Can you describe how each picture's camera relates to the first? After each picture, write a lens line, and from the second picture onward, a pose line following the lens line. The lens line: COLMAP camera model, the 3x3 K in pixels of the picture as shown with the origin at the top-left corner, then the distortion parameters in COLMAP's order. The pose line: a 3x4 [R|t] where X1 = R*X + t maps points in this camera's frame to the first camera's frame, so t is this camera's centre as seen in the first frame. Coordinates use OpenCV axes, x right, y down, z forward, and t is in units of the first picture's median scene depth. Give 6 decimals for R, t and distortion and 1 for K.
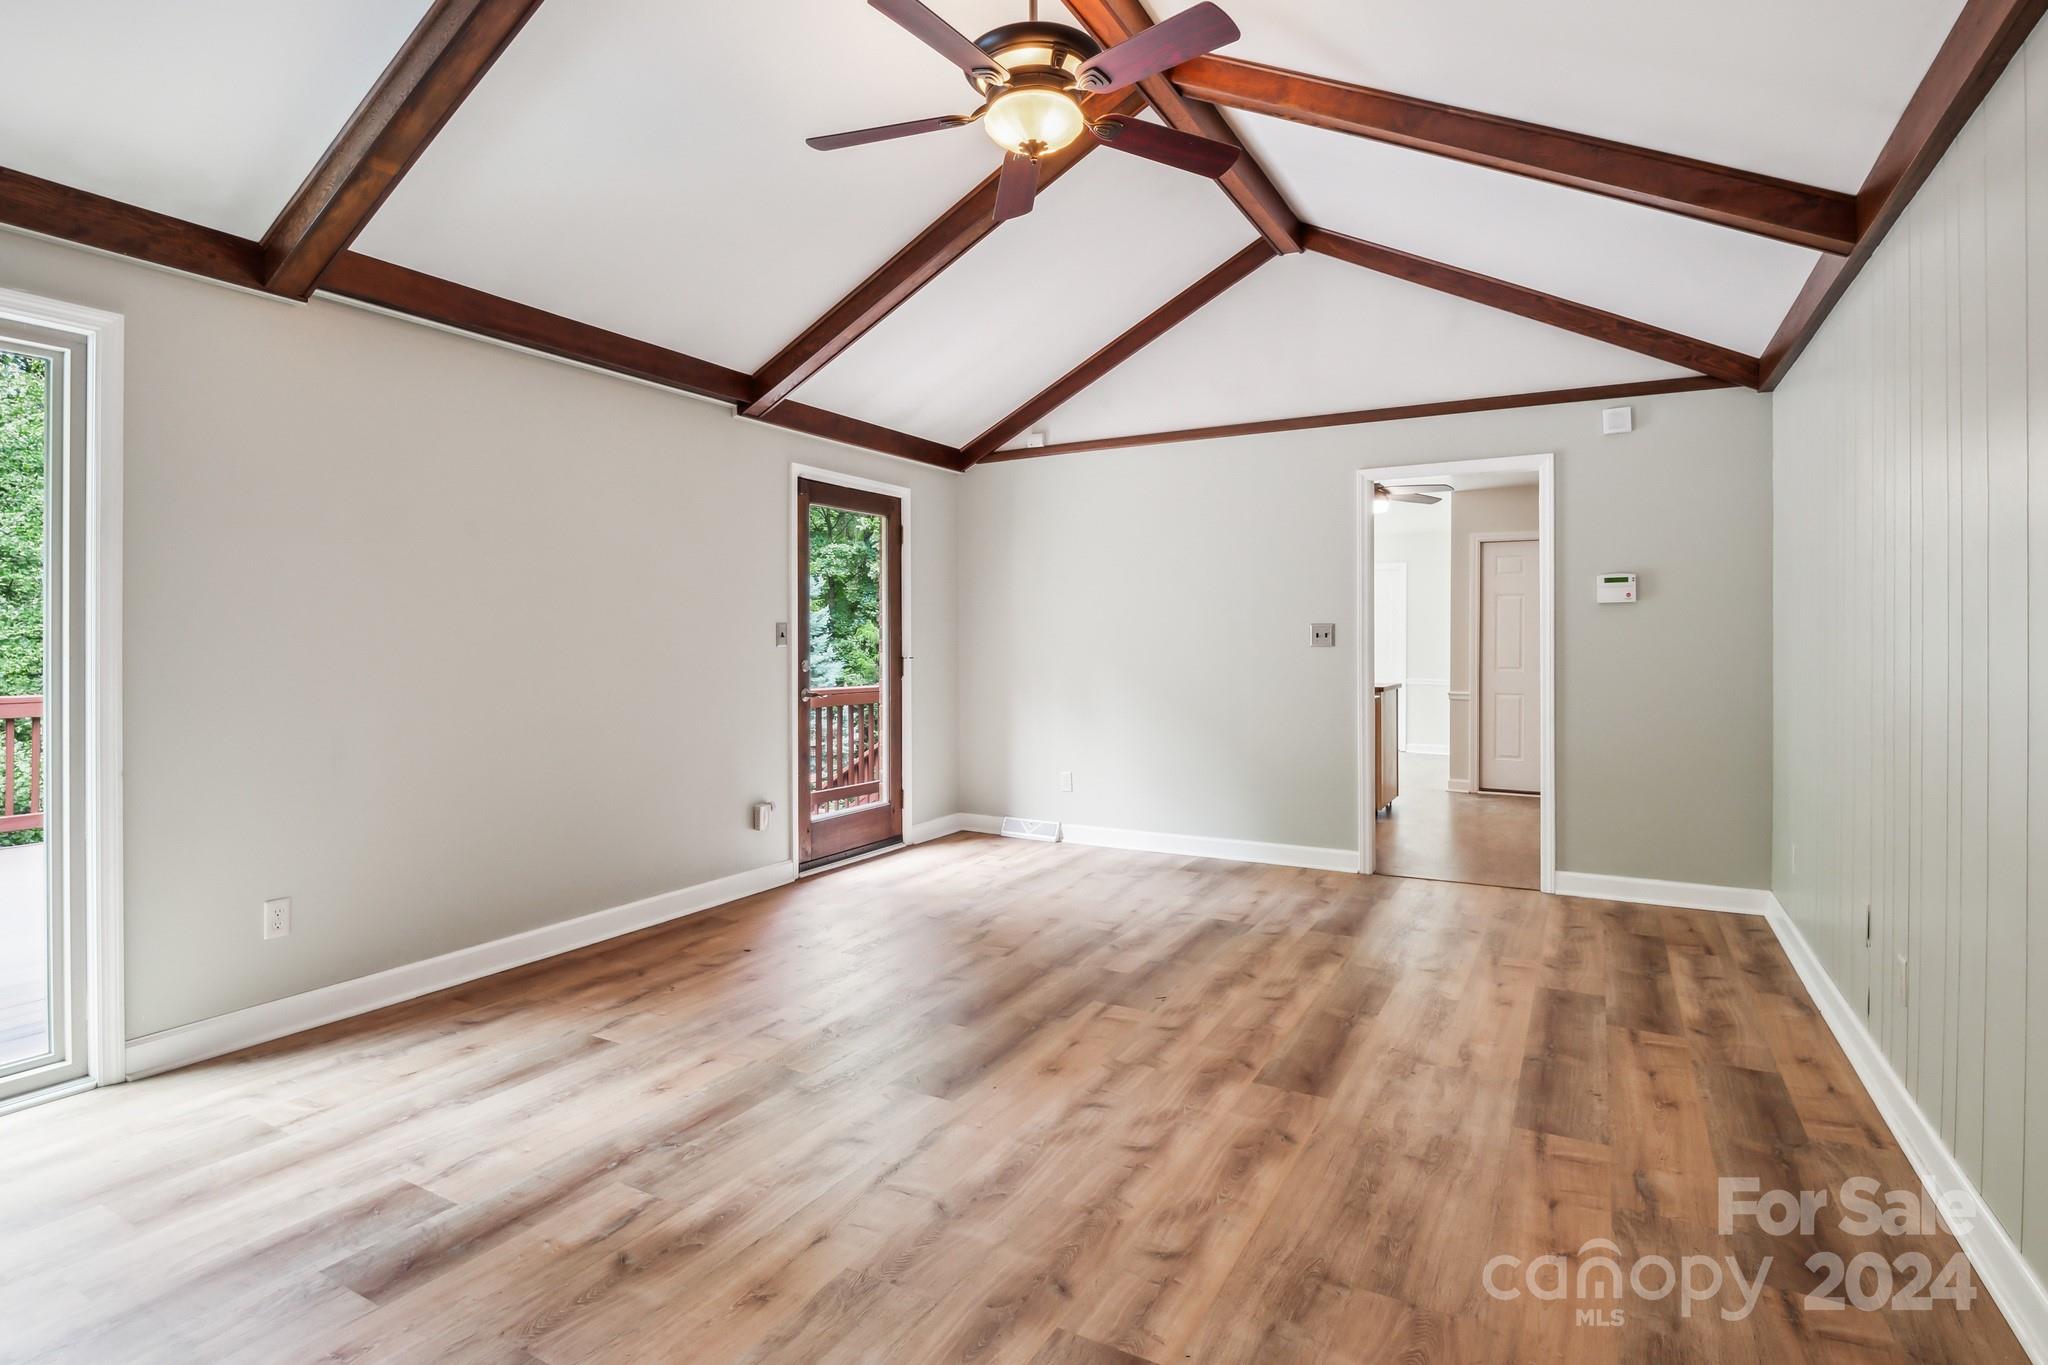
lens RADIAL K [[1013.1, 0, 1022.2], [0, 1013.1, 639.1], [0, 0, 1]] dist [-0.003978, -0.003526]
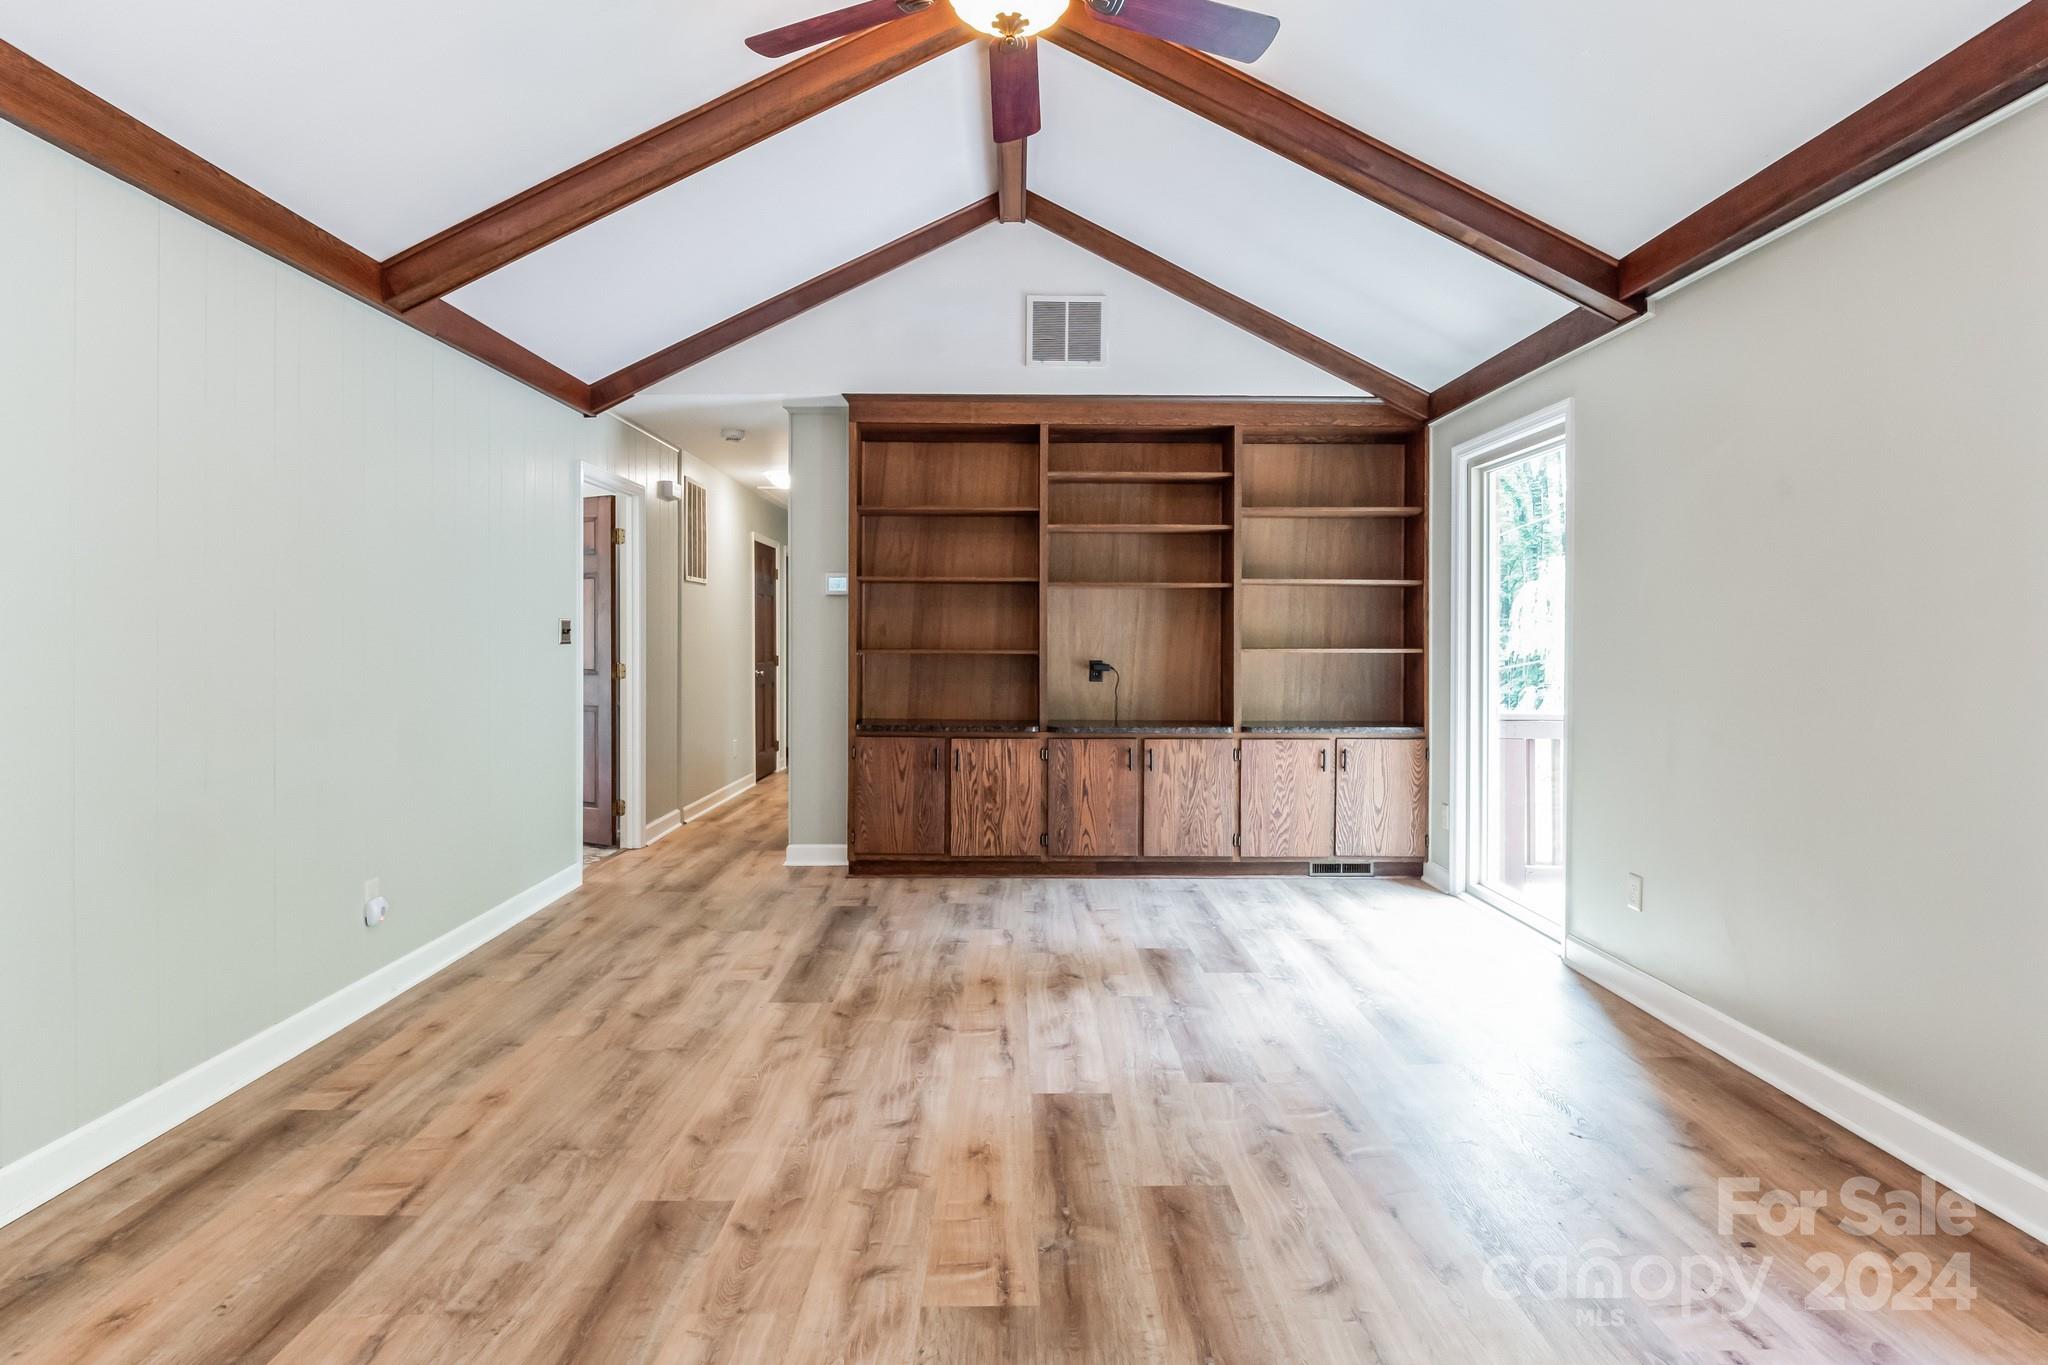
lens RADIAL K [[1013.1, 0, 1013.8], [0, 1013.1, 668.8], [0, 0, 1]] dist [-0.003978, -0.003526]
pose [[-0.871900, 0.012901, -0.489513, 0.469378], [-0.000634, 0.999622, 0.027474, 0.005484], [0.489683, 0.024265, -0.871563, 2.000713]]
